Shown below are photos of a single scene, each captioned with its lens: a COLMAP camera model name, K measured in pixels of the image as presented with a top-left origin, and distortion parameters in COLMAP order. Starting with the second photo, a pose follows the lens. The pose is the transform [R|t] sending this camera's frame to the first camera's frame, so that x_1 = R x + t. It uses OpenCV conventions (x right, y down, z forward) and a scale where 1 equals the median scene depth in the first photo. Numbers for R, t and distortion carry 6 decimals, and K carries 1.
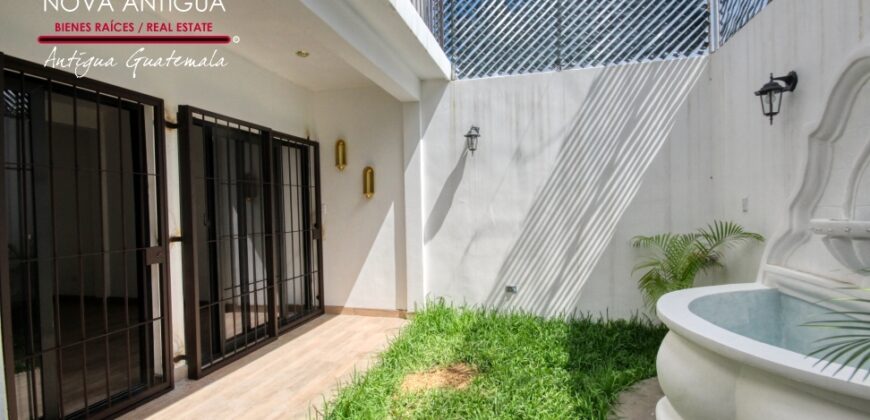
lens RADIAL K [[404.3, 0, 447.6], [0, 404.3, 213.8], [0, 0, 1]] dist [0.014407, -0.014634]
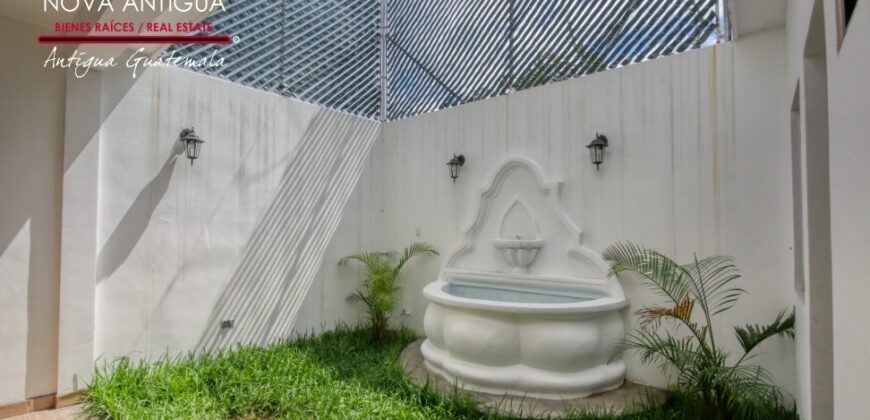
lens RADIAL K [[404.3, 0, 447.6], [0, 404.3, 213.8], [0, 0, 1]] dist [0.014407, -0.014634]
pose [[0.429137, 0.056135, 0.901493, -0.445921], [0.002052, 0.998004, -0.063121, 0.004549], [-0.903237, 0.028938, 0.428165, 0.202469]]
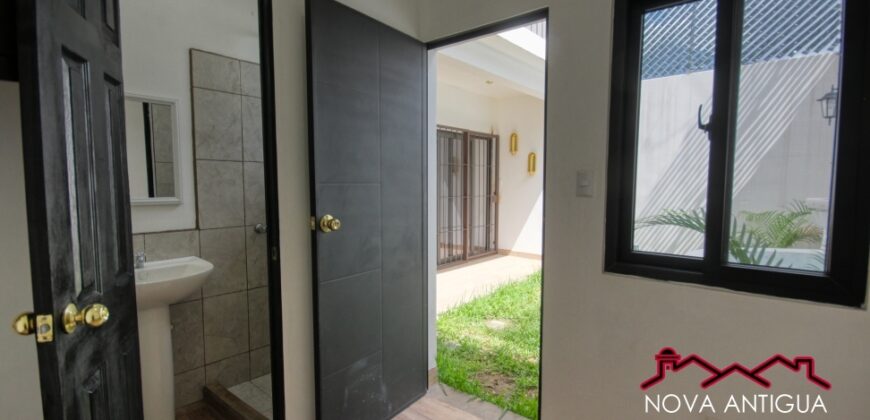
lens RADIAL K [[404.3, 0, 447.6], [0, 404.3, 213.8], [0, 0, 1]] dist [0.014407, -0.014634]
pose [[0.898869, 0.061059, -0.433944, 0.179201], [-0.032813, 0.996843, 0.072296, 0.003850], [0.436988, -0.050746, 0.898035, -0.434781]]
